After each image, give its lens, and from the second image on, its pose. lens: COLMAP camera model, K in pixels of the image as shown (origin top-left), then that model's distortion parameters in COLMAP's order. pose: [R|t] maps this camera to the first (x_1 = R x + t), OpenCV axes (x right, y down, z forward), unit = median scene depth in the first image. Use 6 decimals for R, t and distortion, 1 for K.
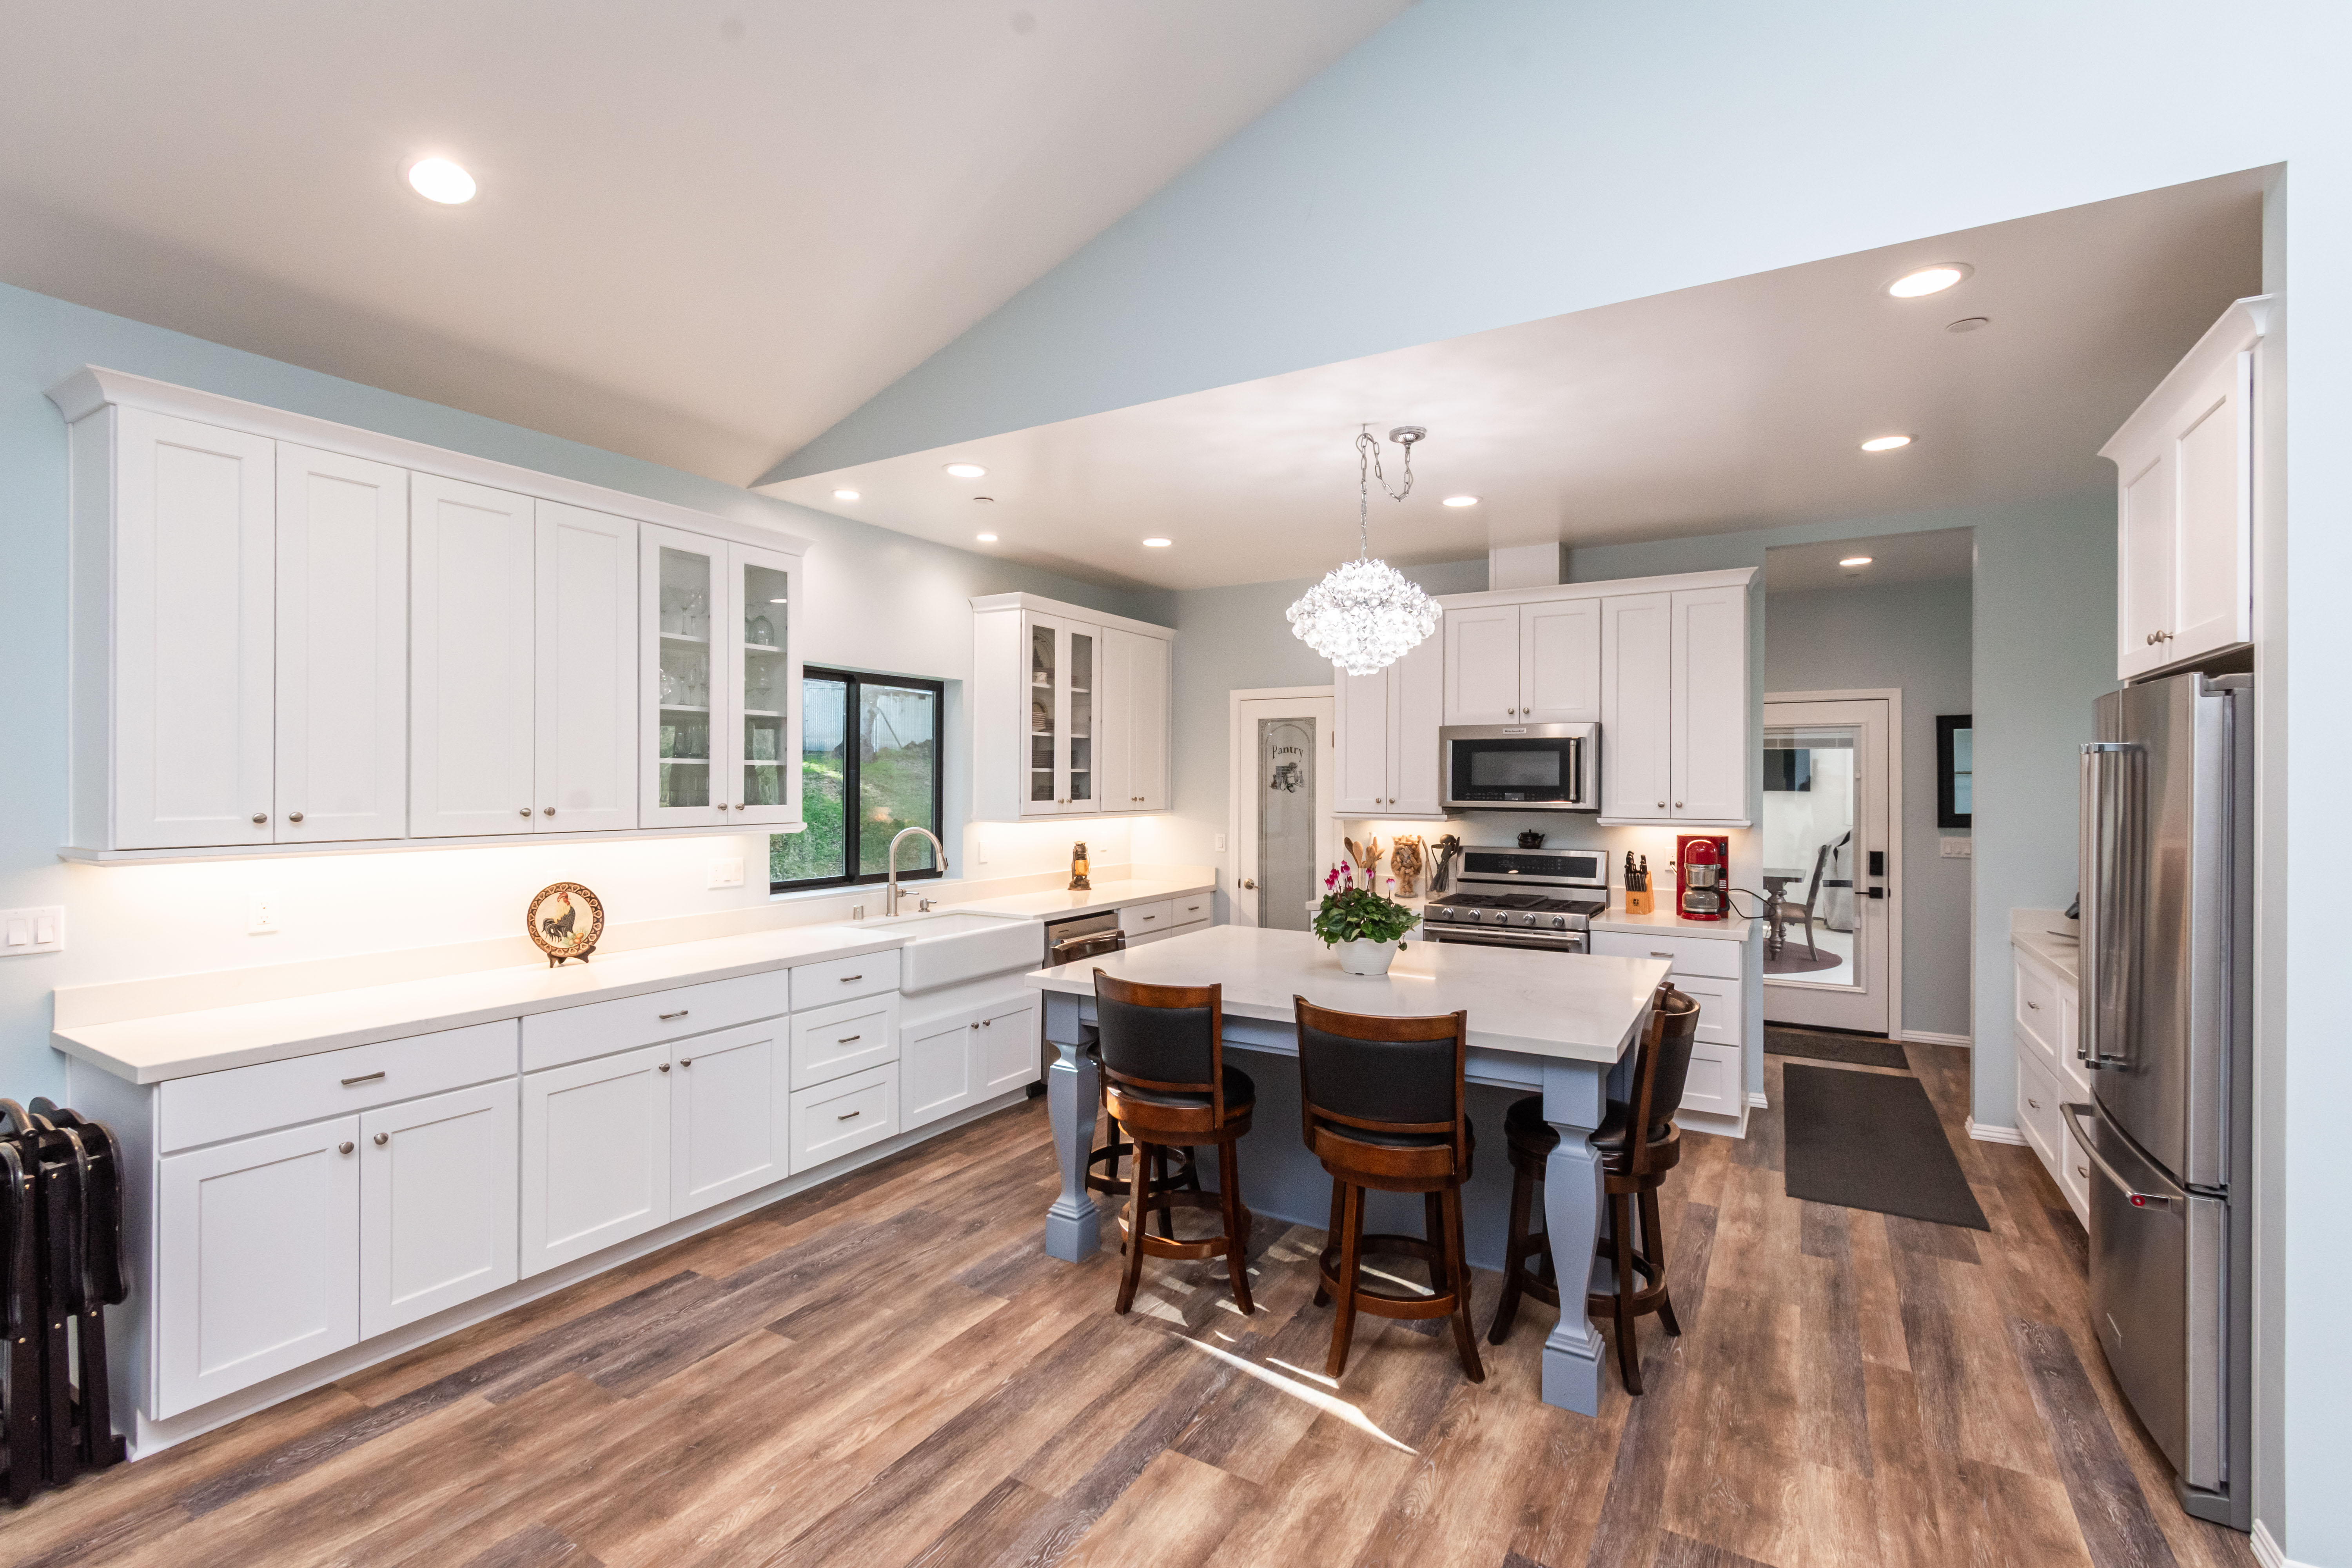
lens RADIAL K [[1039.5, 0, 1176.0], [0, 1039.5, 784.0], [0, 0, 1]] dist [-0.000649, -0.000302]
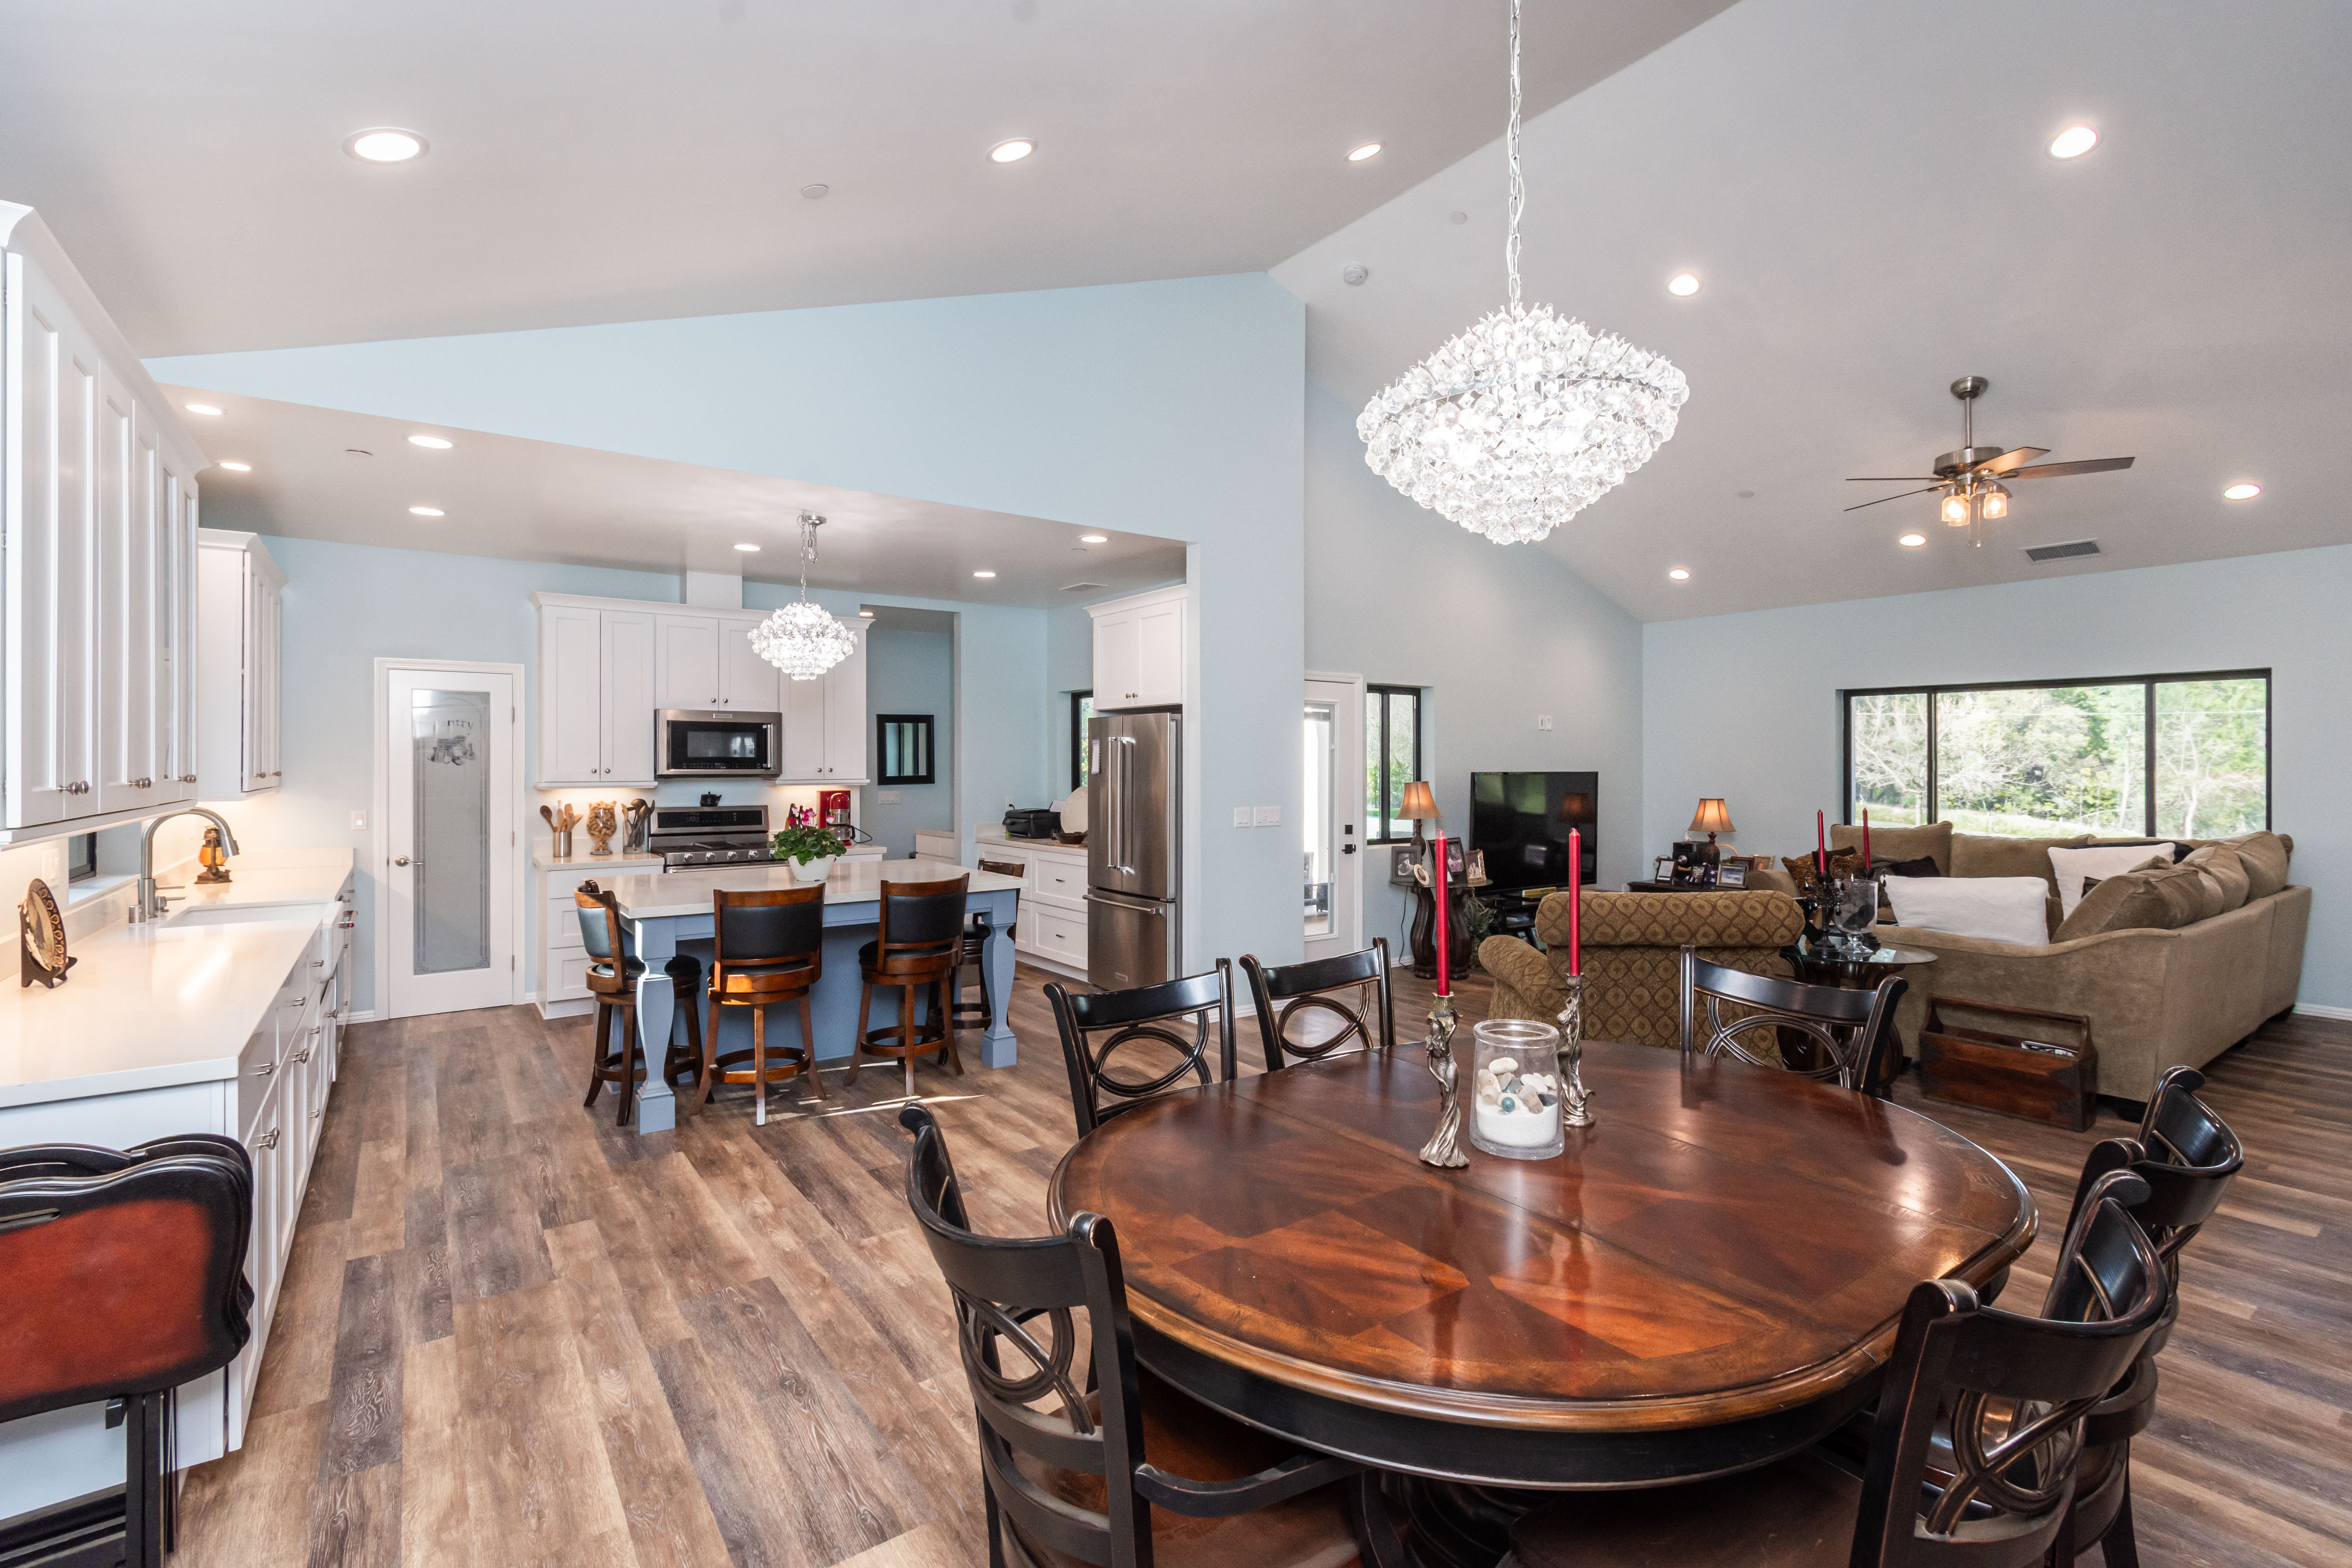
lens RADIAL K [[1059.6, 0, 1176.7], [0, 1059.6, 769.7], [0, 0, 1]] dist [-0.000646, -0.000298]
pose [[0.388797, -0.007357, 0.921294, -0.870814], [0.005003, 0.999970, 0.005873, 0.015434], [-0.921310, 0.002326, 0.388822, -0.058883]]
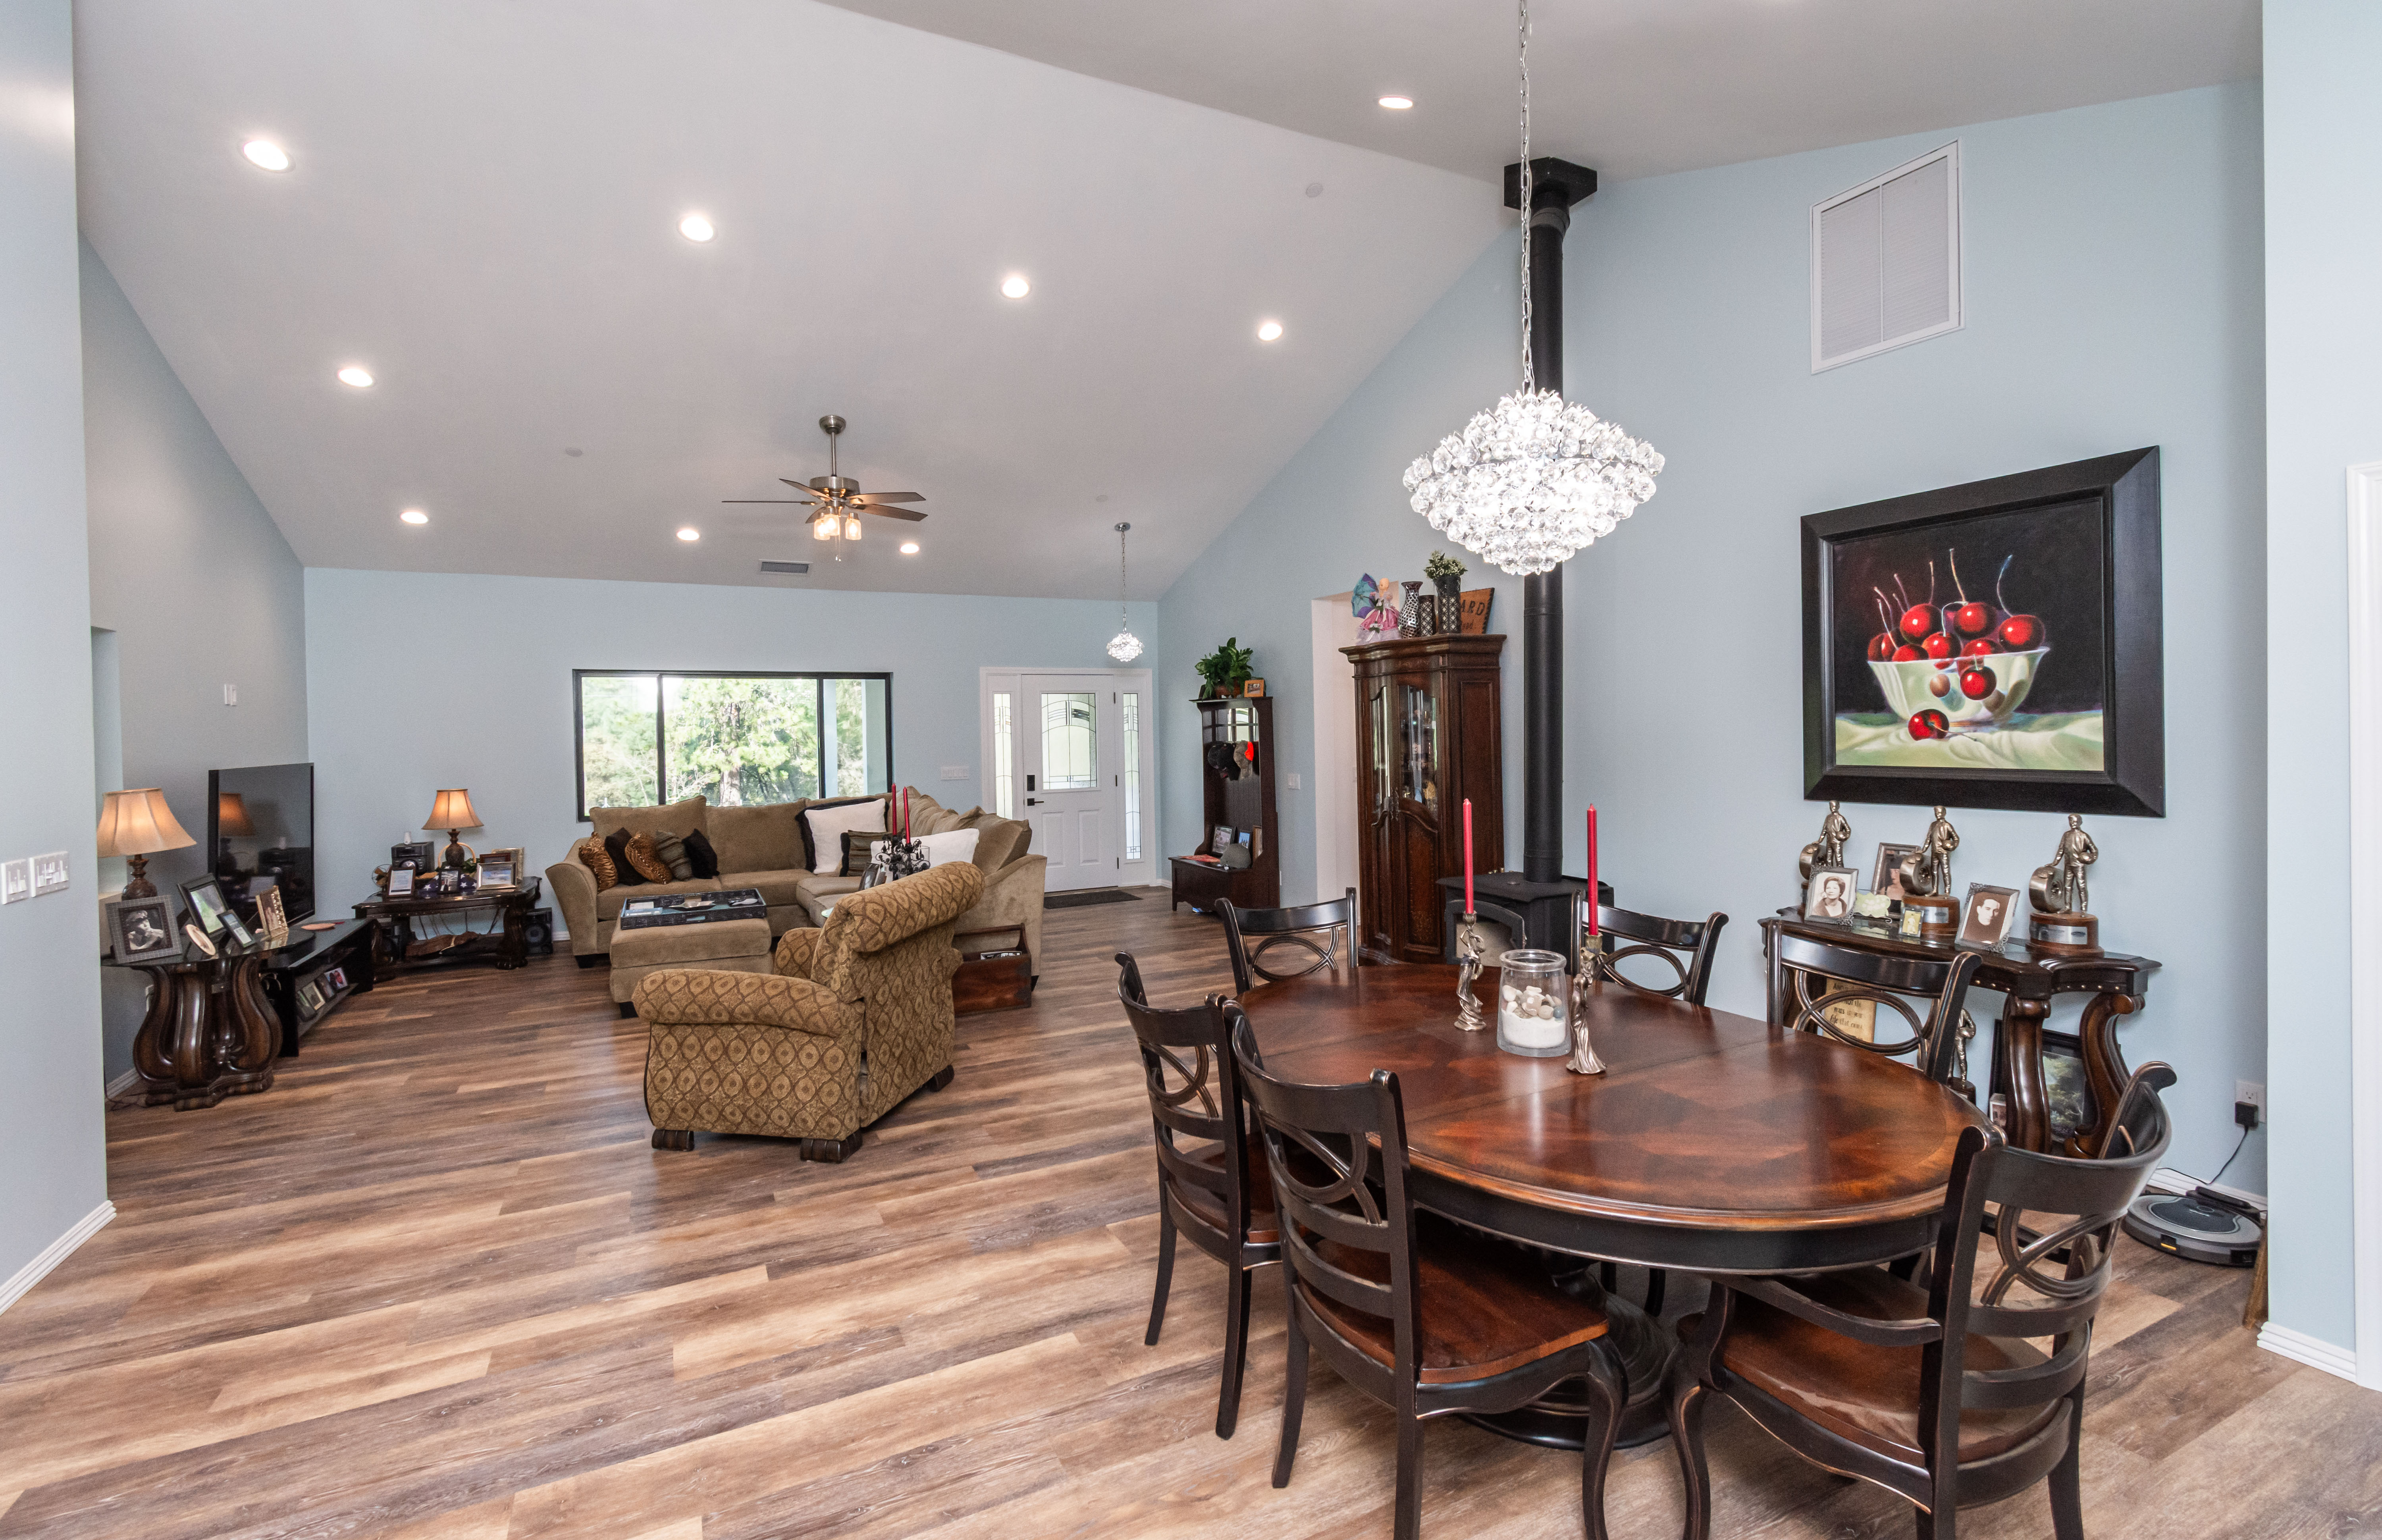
lens RADIAL K [[1075.1, 0, 1191.0], [0, 1075.1, 770.0], [0, 0, 1]] dist [-0.000051, -0.000252]
pose [[-0.846415, -0.013208, 0.532360, -0.524228], [0.011763, 0.998985, 0.043489, -0.006763], [-0.532393, 0.043072, -0.845401, 0.680799]]
